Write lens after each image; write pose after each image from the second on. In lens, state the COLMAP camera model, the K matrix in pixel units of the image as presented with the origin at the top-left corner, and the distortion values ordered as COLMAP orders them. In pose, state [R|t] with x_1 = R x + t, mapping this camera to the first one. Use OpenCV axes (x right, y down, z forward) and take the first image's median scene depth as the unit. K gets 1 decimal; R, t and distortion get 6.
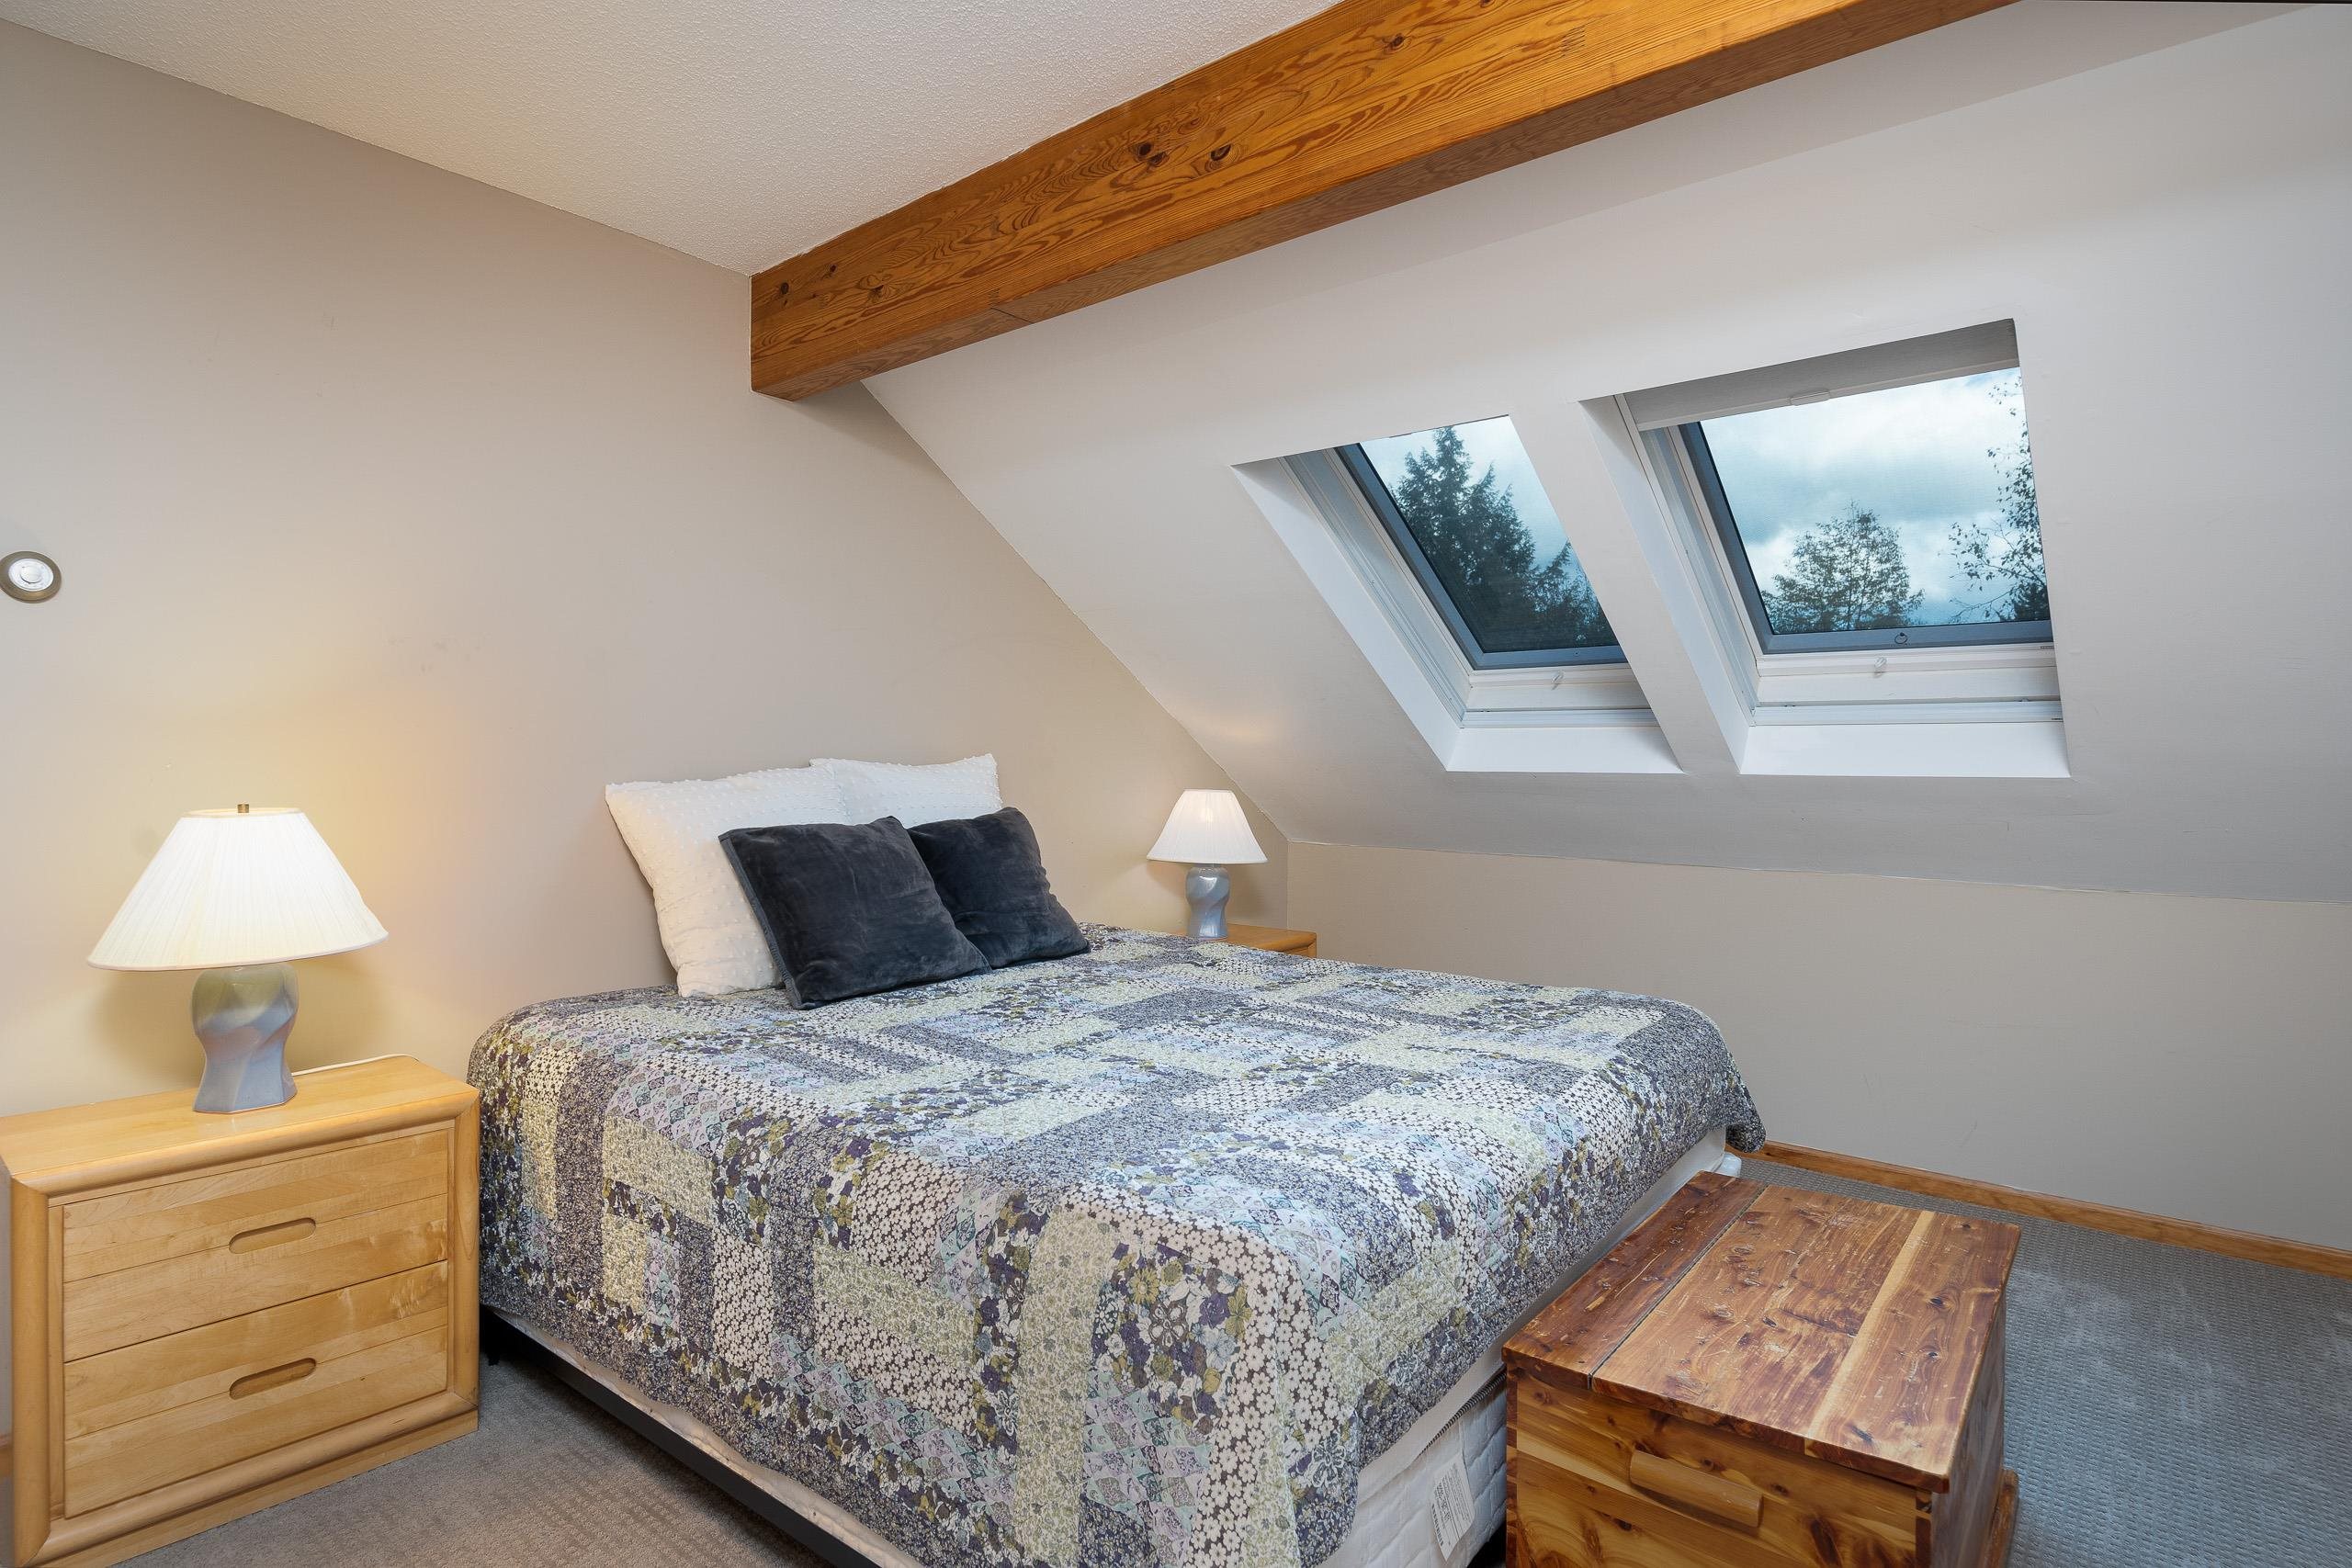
lens RADIAL K [[1271.9, 0, 1184.6], [0, 1271.9, 771.1], [0, 0, 1]] dist [0.007535, -0.009713]
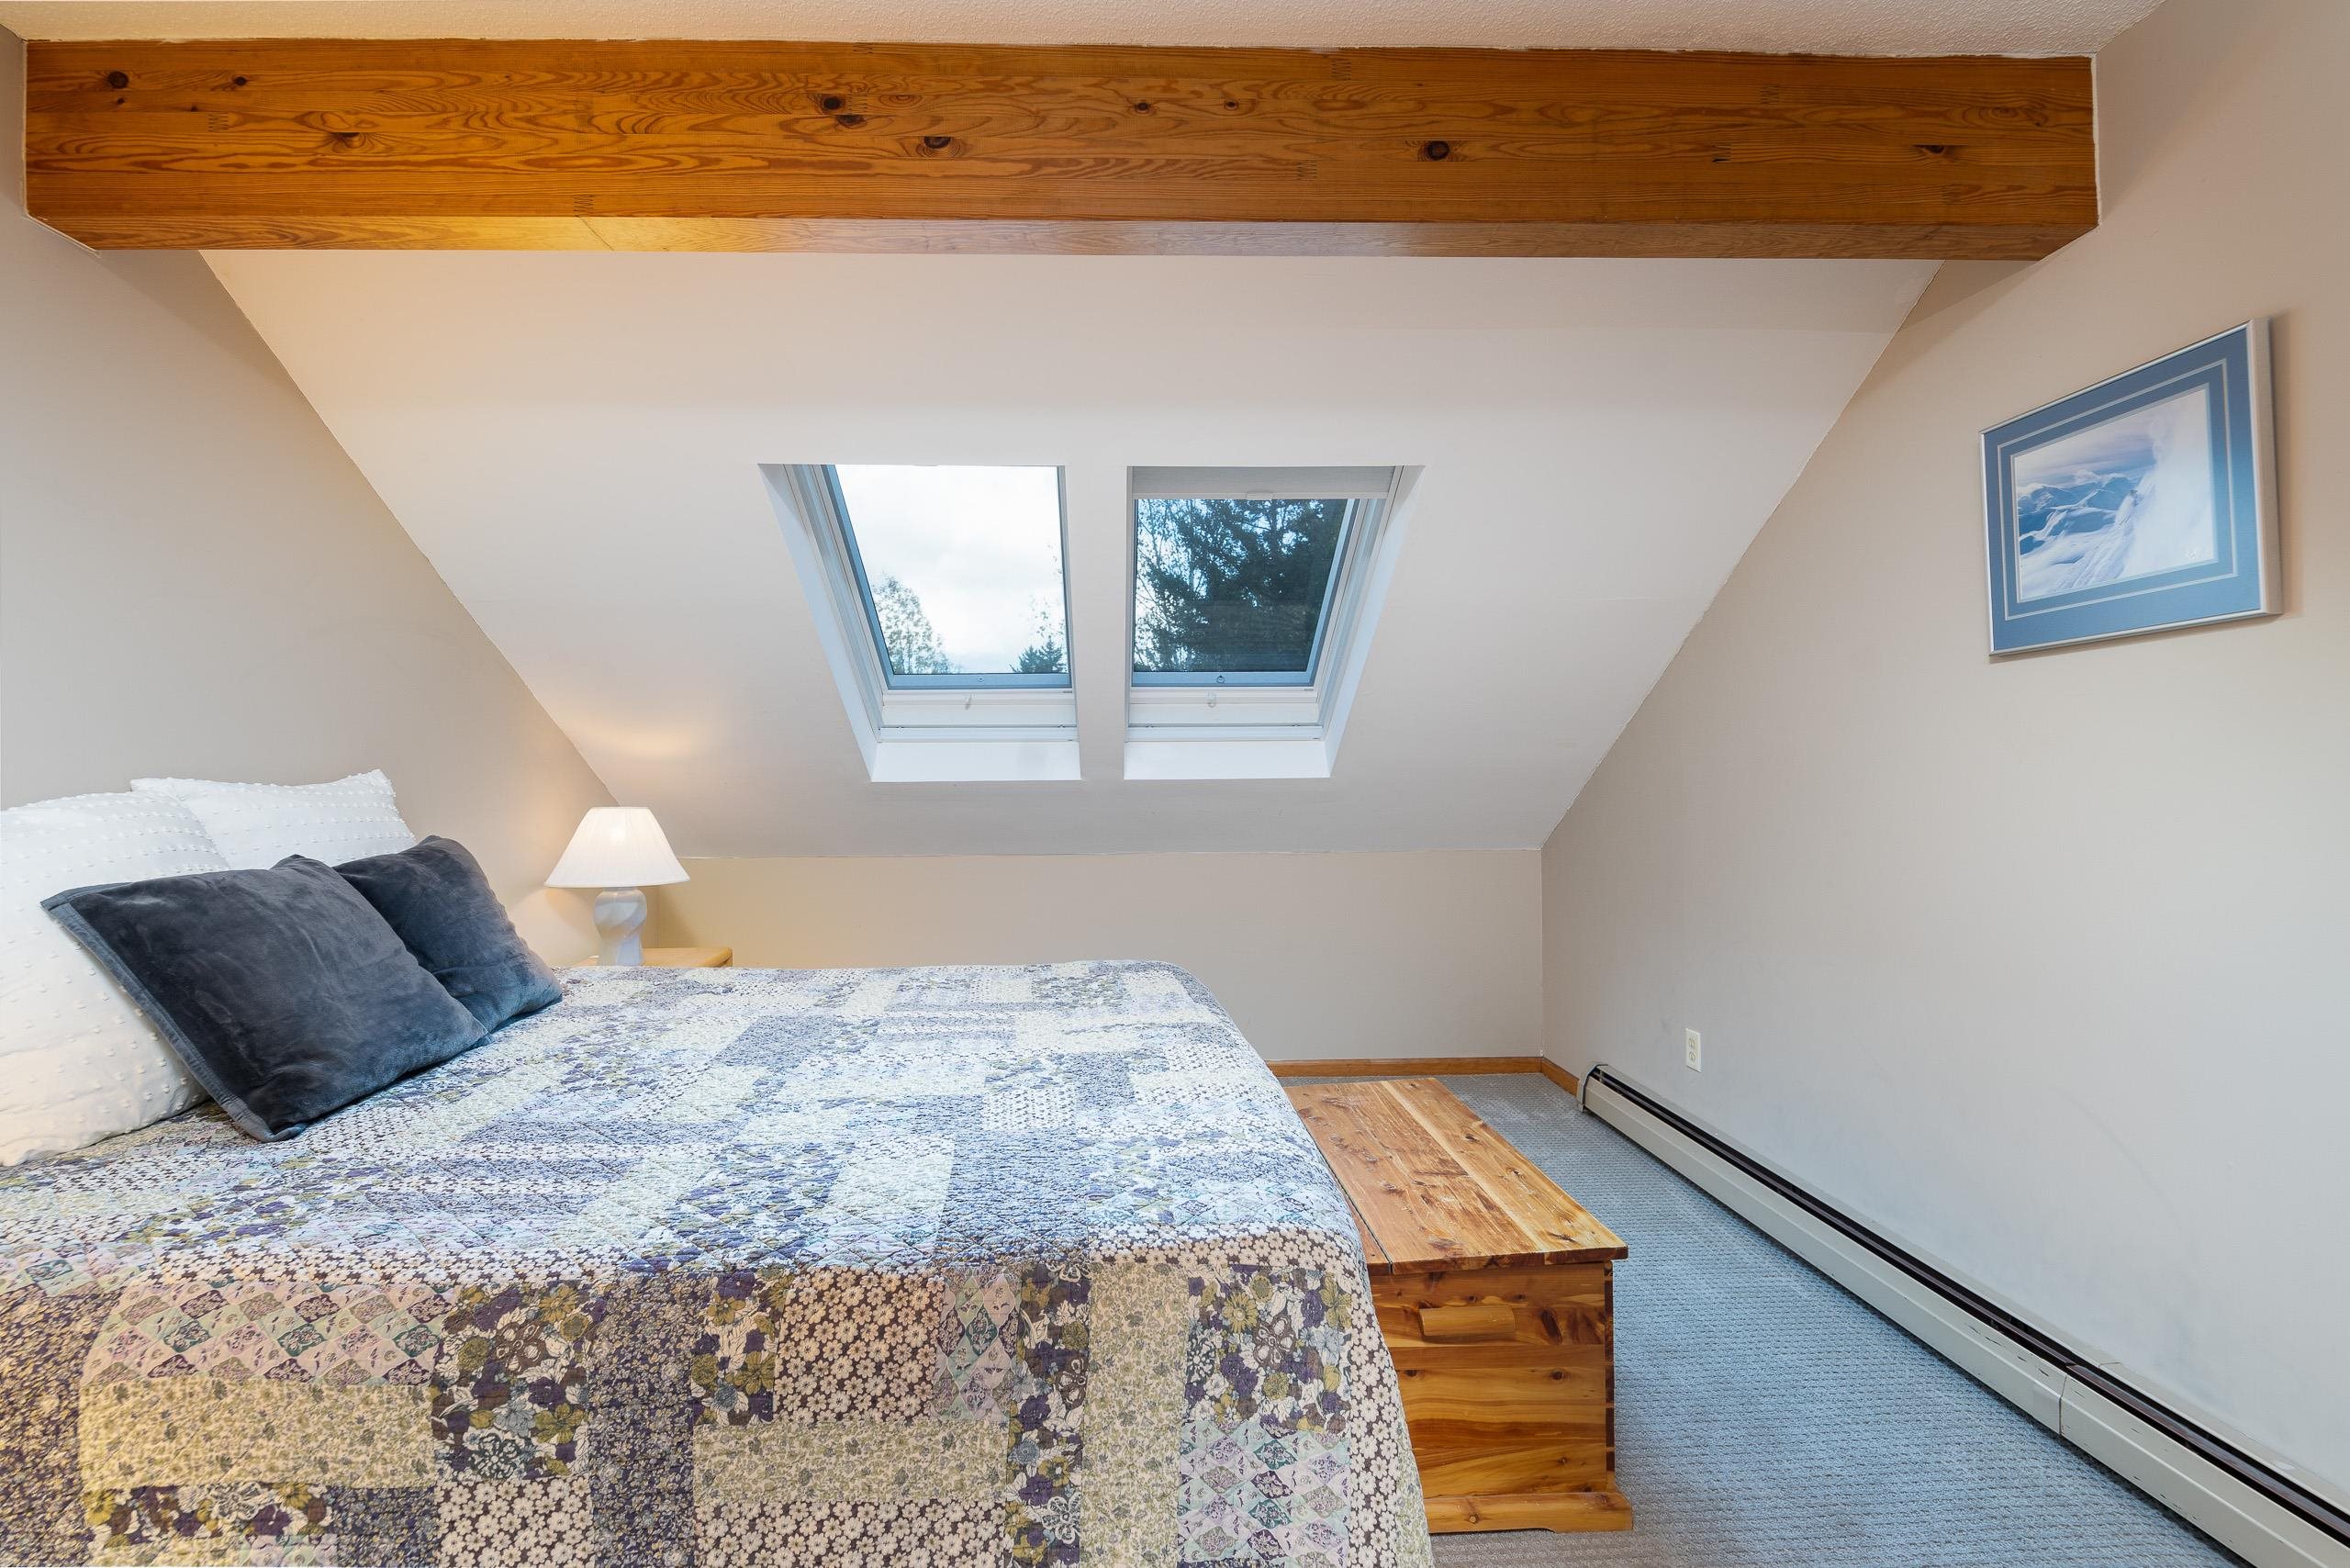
lens RADIAL K [[1063.2, 0, 1175.0], [0, 1063.2, 784.0], [0, 0, 1]] dist [0.009371, -0.009714]
pose [[0.730382, -0.019080, 0.682772, -0.503774], [0.018907, 0.999791, 0.007714, -0.001727], [-0.682777, 0.007275, 0.730591, 0.364838]]
